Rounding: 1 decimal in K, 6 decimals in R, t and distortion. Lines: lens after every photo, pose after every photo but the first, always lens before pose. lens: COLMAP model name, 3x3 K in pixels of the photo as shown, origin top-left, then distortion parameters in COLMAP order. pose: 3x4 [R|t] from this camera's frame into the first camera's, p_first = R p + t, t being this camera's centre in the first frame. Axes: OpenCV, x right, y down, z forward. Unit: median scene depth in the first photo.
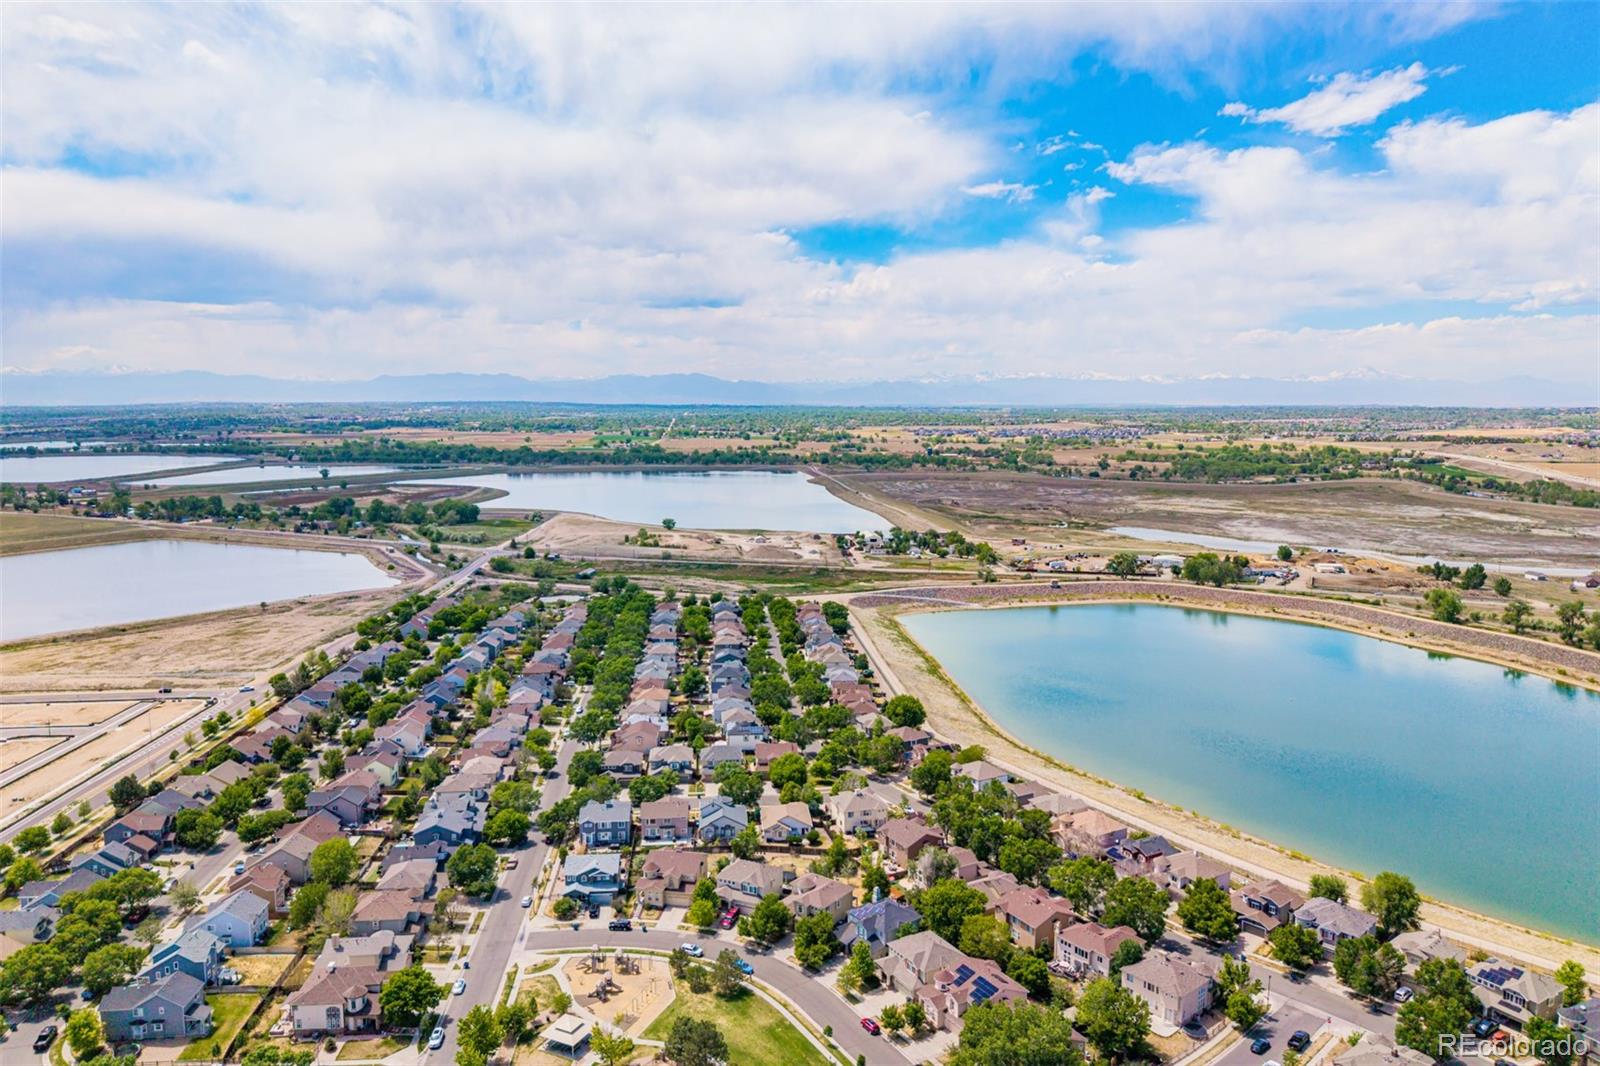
lens RADIAL K [[1093.9, 0, 837.4], [0, 1093.9, 516.0], [0, 0, 1]] dist [0.046879, -0.024888]
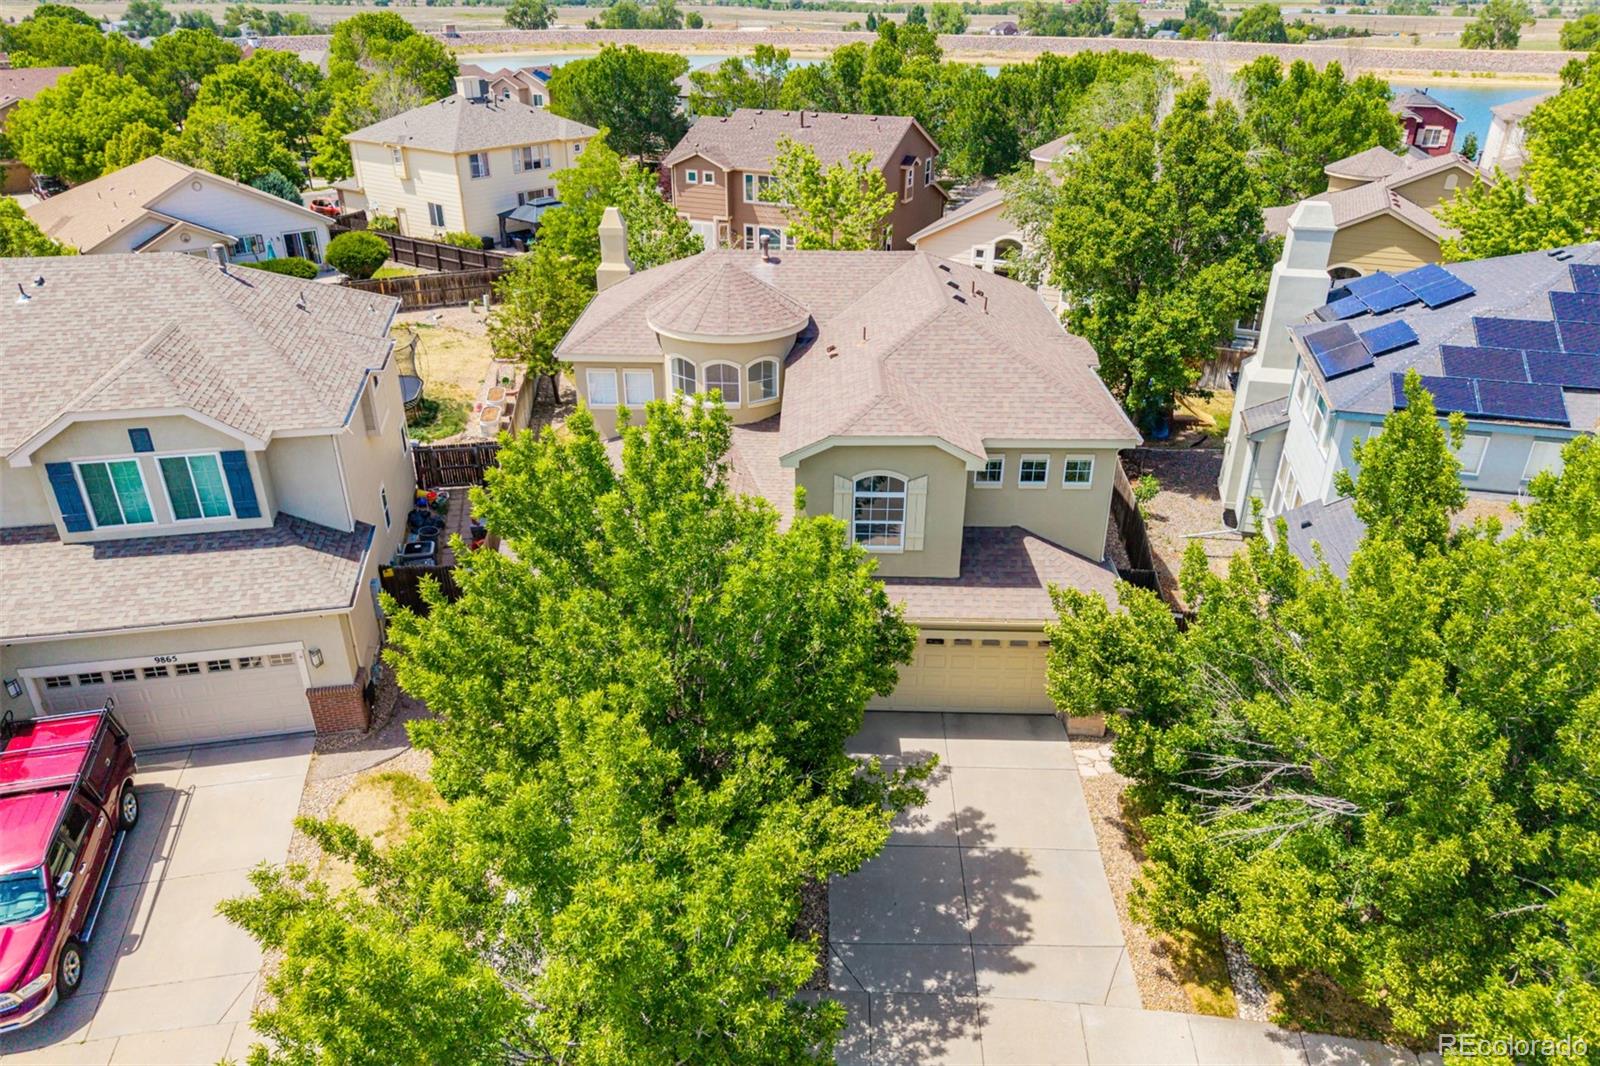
lens RADIAL K [[1093.9, 0, 804.7], [0, 1093.9, 537.3], [0, 0, 1]] dist [0.046879, -0.024888]
pose [[0.828849, -0.268282, 0.490953, -0.070719], [0.072295, 0.921530, 0.381519, 0.267071], [-0.554782, -0.280728, 0.783204, 0.769402]]
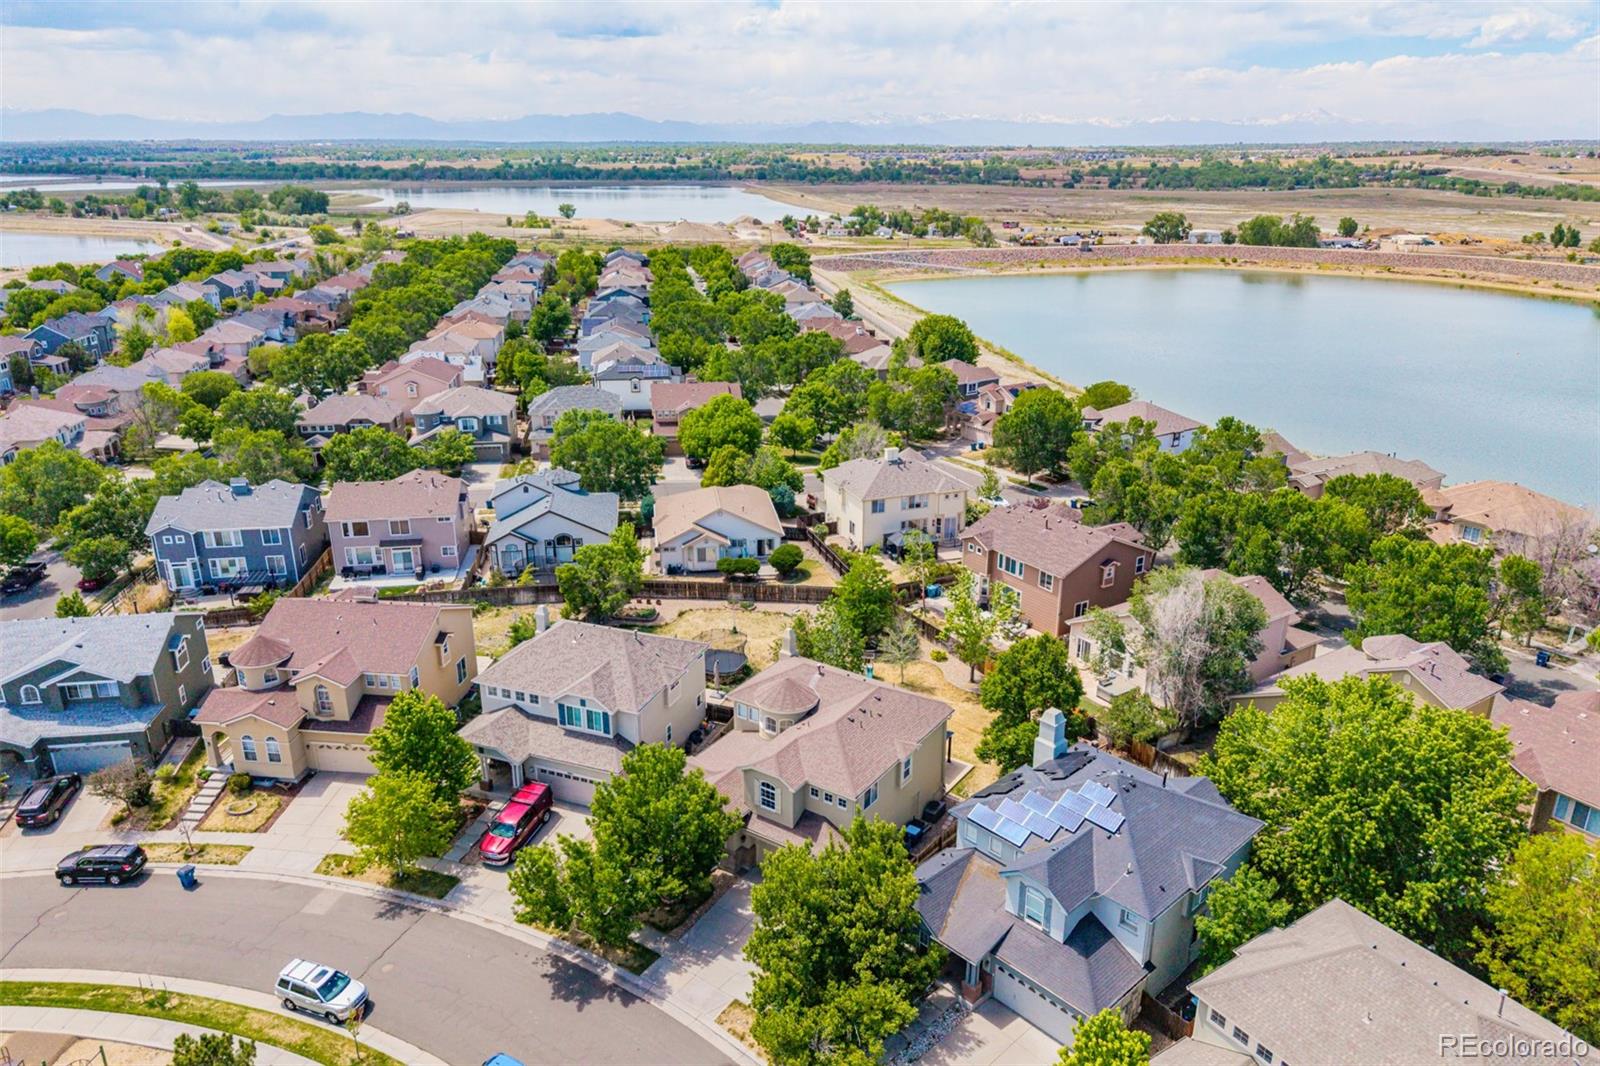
lens RADIAL K [[1093.9, 0, 807.8], [0, 1093.9, 546.3], [0, 0, 1]] dist [0.046879, -0.024888]
pose [[0.999452, -0.021609, 0.025068, -0.024409], [0.014888, 0.970013, 0.242596, 0.194696], [-0.029558, -0.242090, 0.969803, 0.628357]]
